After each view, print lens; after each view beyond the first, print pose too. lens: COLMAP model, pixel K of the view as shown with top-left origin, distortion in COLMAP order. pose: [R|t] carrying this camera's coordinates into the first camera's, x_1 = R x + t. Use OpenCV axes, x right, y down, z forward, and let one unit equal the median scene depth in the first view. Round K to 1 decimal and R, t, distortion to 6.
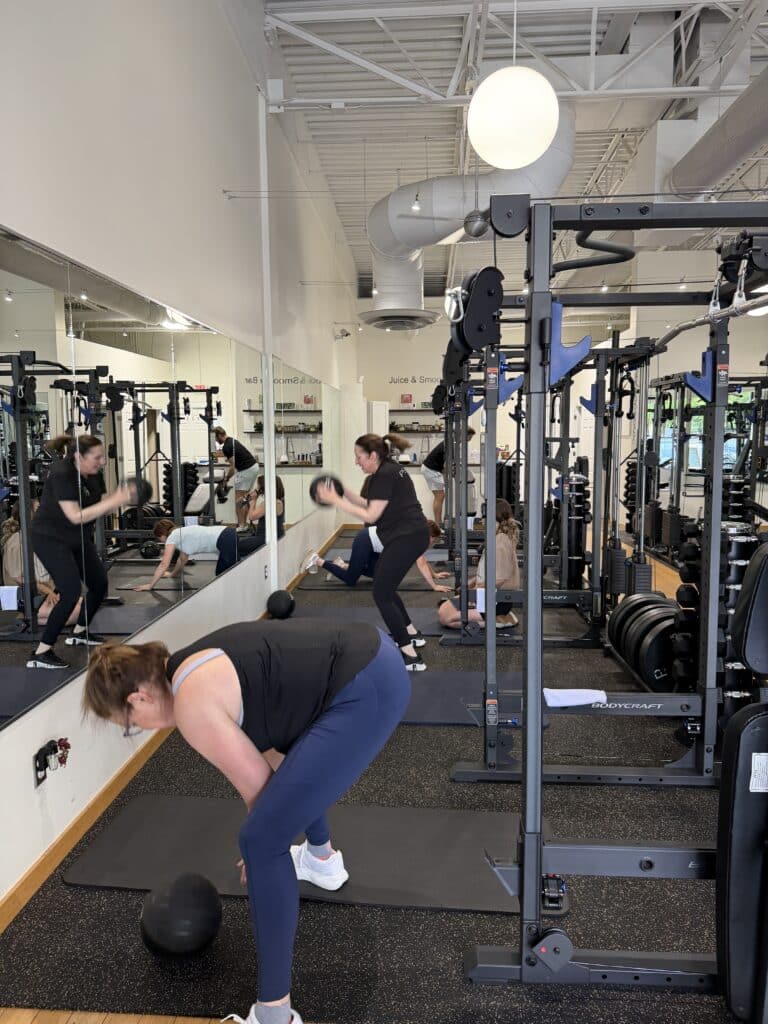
lens RADIAL K [[717.8, 0, 384.0], [0, 717.8, 512.0], [0, 0, 1]] dist [0.003507, -0.005673]
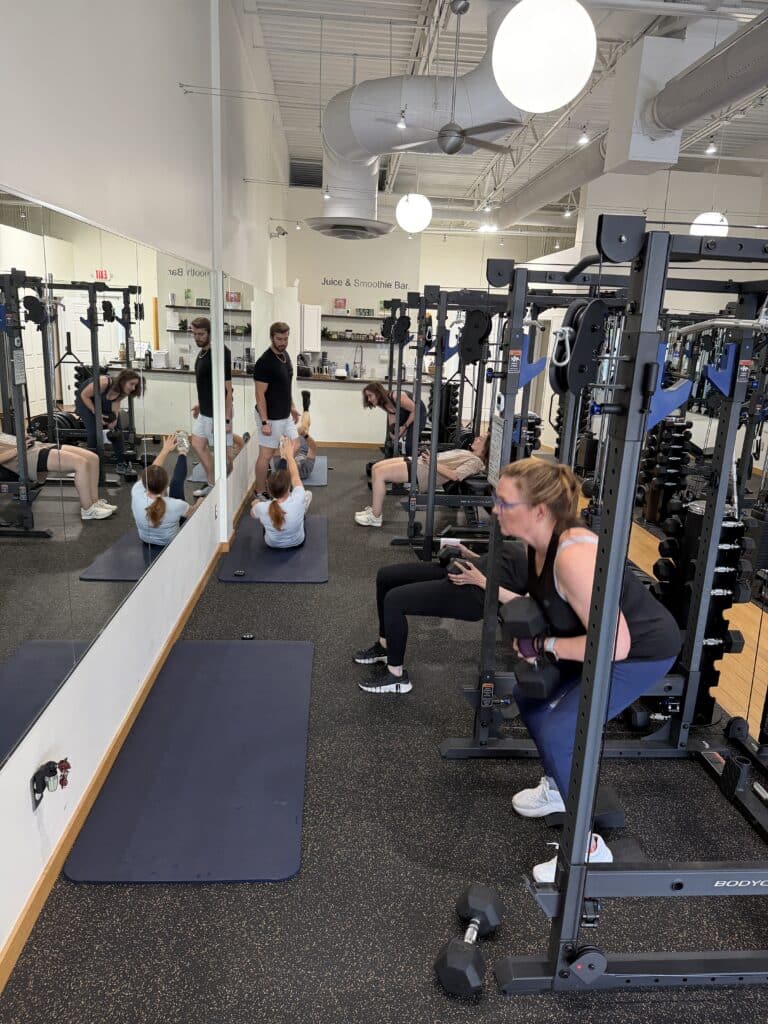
lens RADIAL K [[716.5, 0, 389.4], [0, 716.5, 516.4], [0, 0, 1]] dist [-0.002214, -0.001503]
pose [[0.990111, 0.016687, 0.139292, -0.130153], [-0.038295, 0.987340, 0.153928, -0.118443], [-0.134960, -0.157740, 0.978215, 0.073893]]
